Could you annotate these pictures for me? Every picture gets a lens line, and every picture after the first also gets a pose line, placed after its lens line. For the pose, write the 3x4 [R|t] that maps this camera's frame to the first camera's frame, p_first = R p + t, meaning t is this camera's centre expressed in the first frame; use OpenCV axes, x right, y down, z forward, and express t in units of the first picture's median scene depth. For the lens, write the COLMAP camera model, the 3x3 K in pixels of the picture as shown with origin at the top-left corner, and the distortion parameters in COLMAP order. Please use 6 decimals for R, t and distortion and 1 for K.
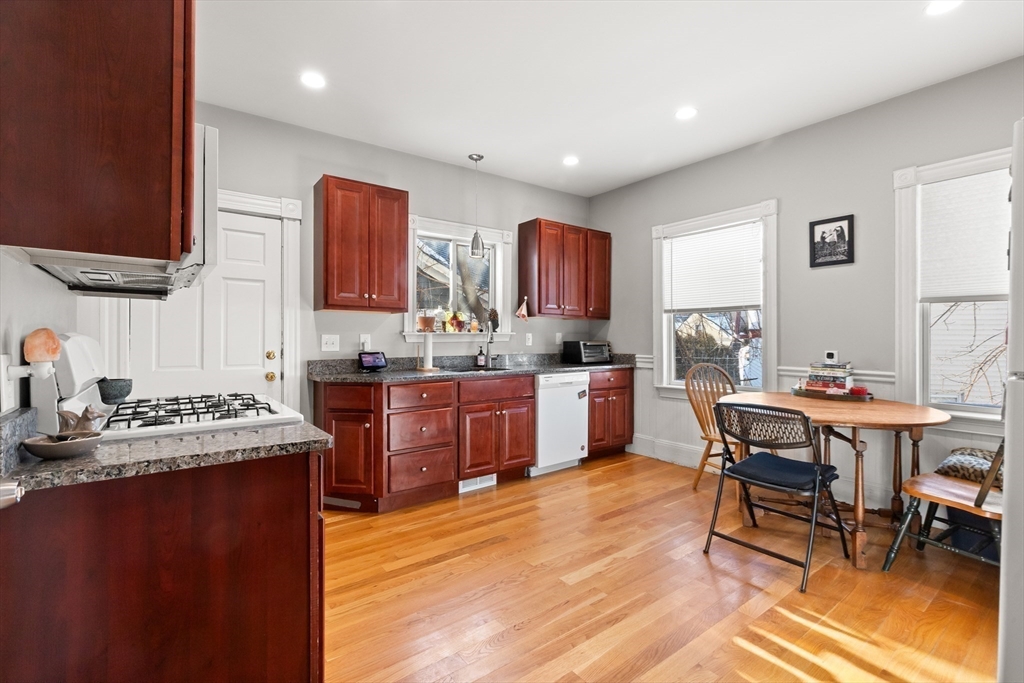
lens RADIAL K [[465.9, 0, 508.5], [0, 465.9, 340.6], [0, 0, 1]] dist [-0.003830, 0.000614]
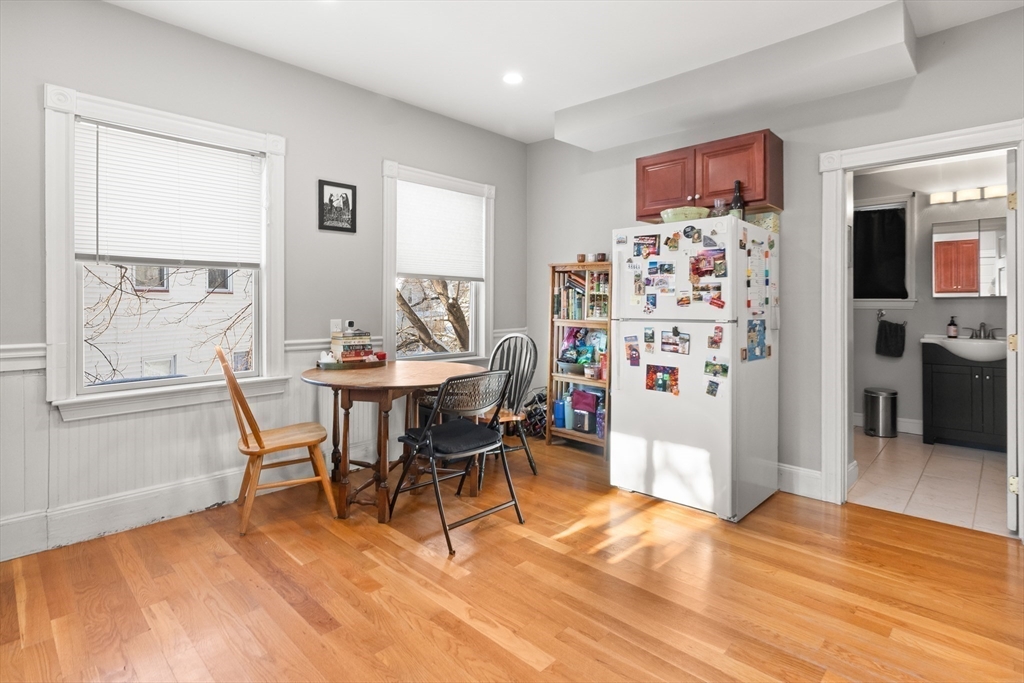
lens RADIAL K [[520.3, 0, 518.7], [0, 520.3, 299.5], [0, 0, 1]] dist [0.001445, 0.000017]
pose [[-0.172485, 0.001550, 0.985011, -0.449467], [0.001217, 0.999998, -0.001361, -0.017602], [-0.985011, 0.000964, -0.172487, 0.833300]]
